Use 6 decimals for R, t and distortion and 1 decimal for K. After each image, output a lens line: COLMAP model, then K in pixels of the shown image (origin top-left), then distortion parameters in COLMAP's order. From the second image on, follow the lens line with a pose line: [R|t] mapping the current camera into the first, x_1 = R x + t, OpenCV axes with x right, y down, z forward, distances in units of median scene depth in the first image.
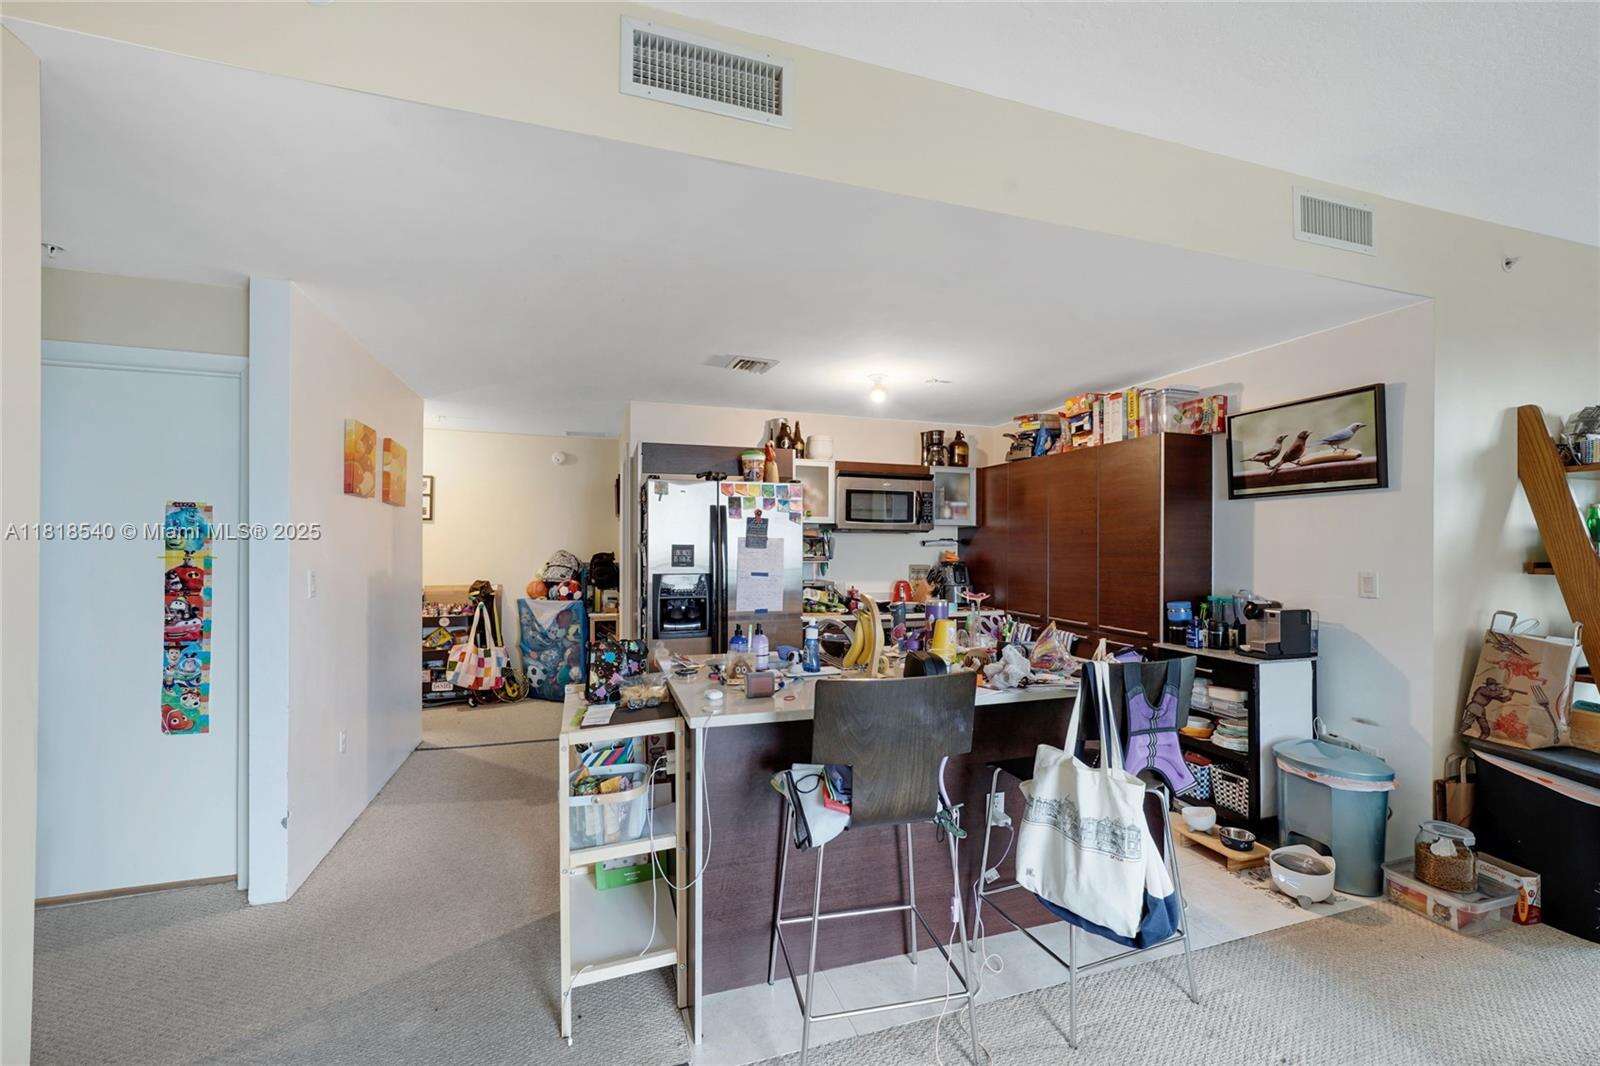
lens RADIAL K [[657.5, 0, 797.1], [0, 657.5, 564.6], [0, 0, 1]] dist [0.004184, 0.000325]
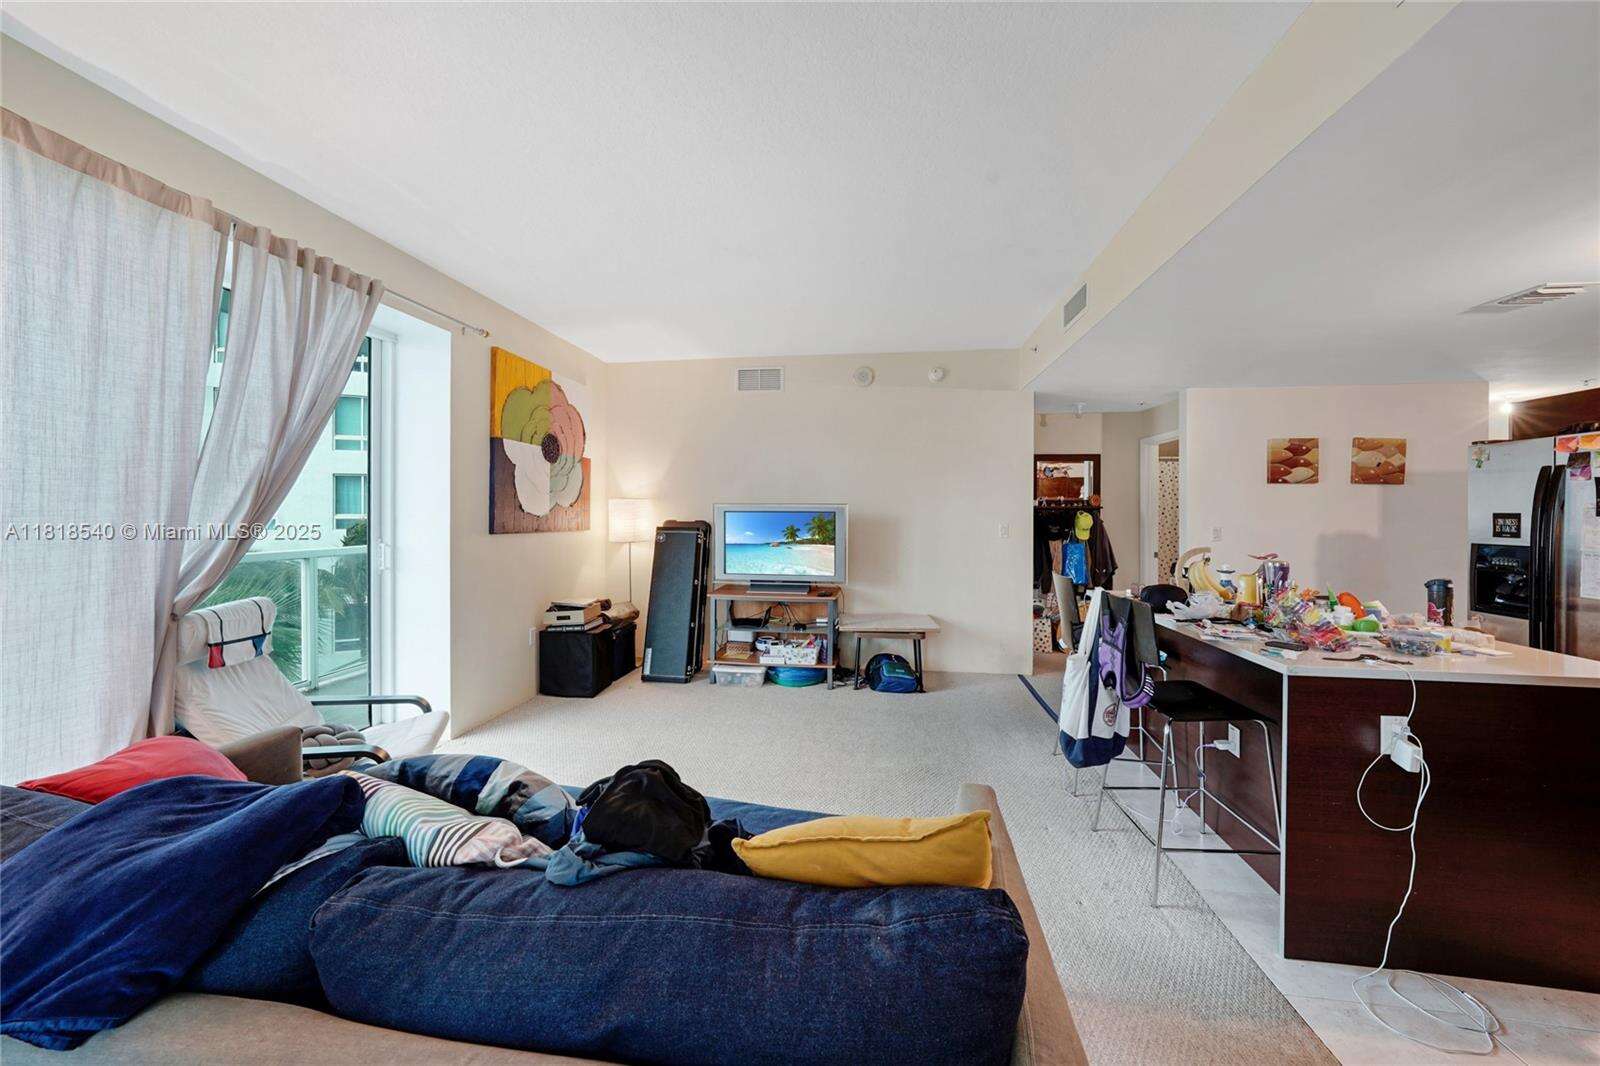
lens RADIAL K [[555.0, 0, 795.4], [0, 555.0, 502.0], [0, 0, 1]] dist [-0.006734, 0.001293]
pose [[-0.447618, -0.024825, -0.893880, 0.895912], [-0.032431, 0.999408, -0.011516, -0.005257], [0.893636, 0.023835, -0.448158, 0.453154]]
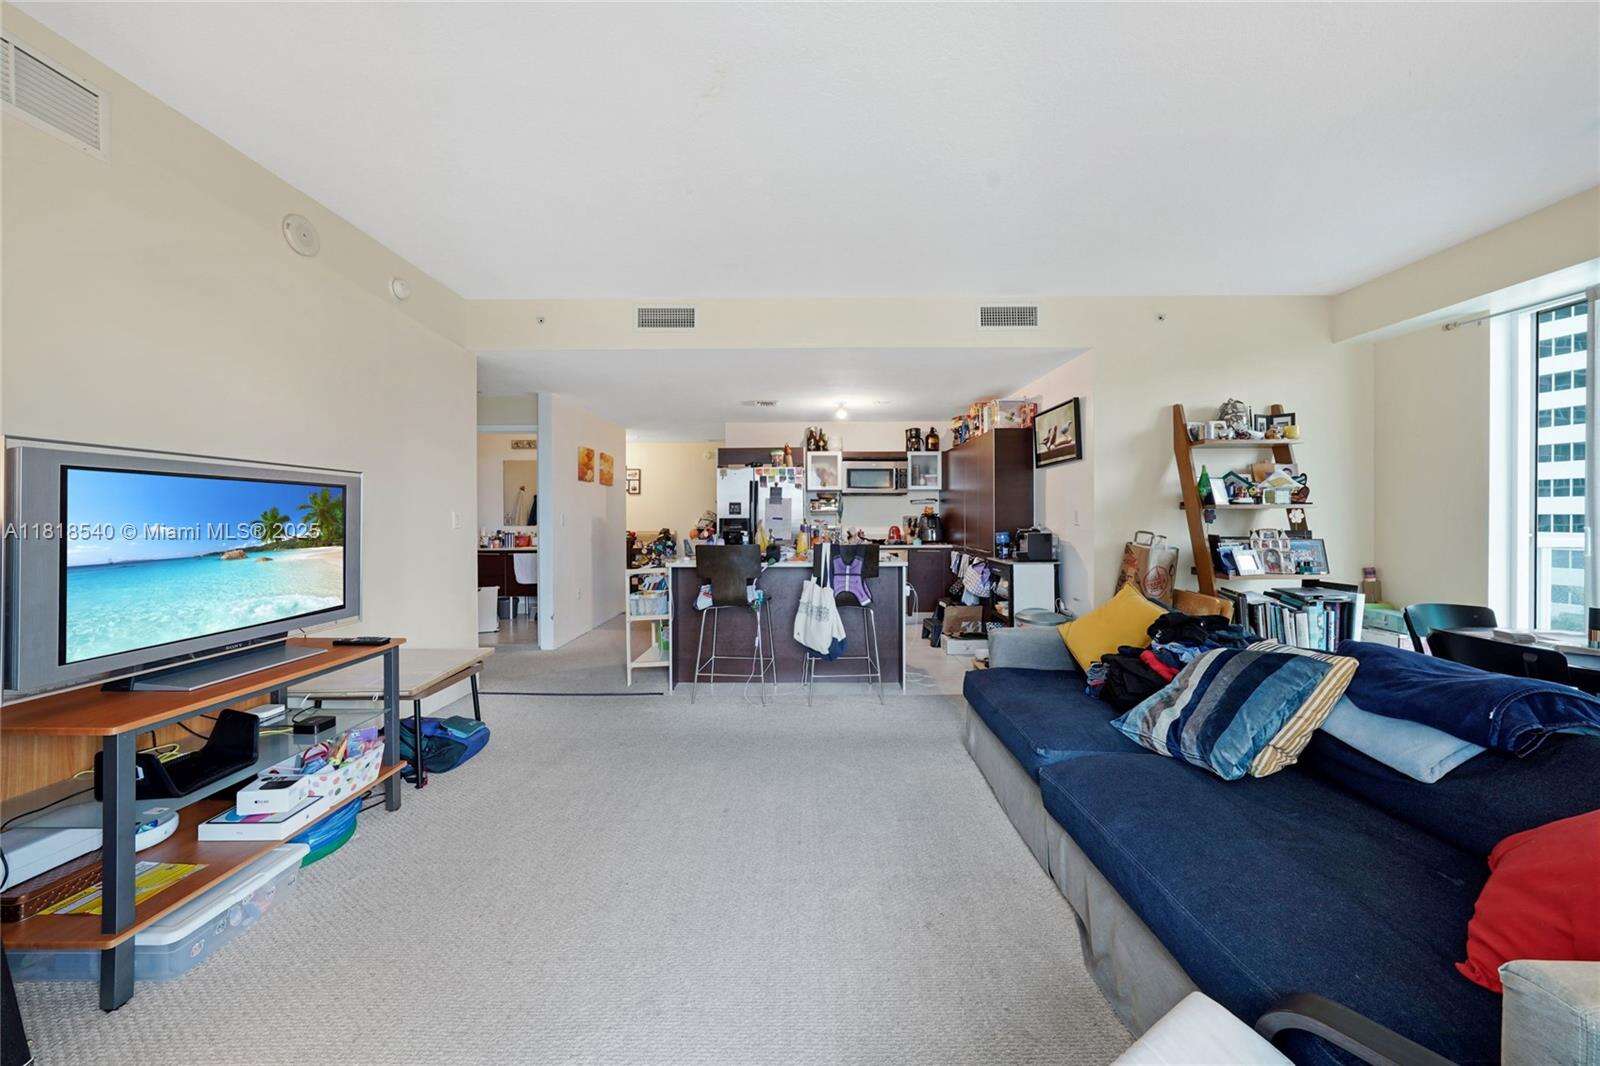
lens RADIAL K [[564.4, 0, 798.5], [0, 564.4, 529.4], [0, 0, 1]] dist [-0.002340, 0.000246]
pose [[0.945623, -0.000904, -0.325264, 0.495231], [-0.001435, 0.999975, -0.006950, 0.054283], [0.325262, 0.007038, 0.945598, -0.431469]]
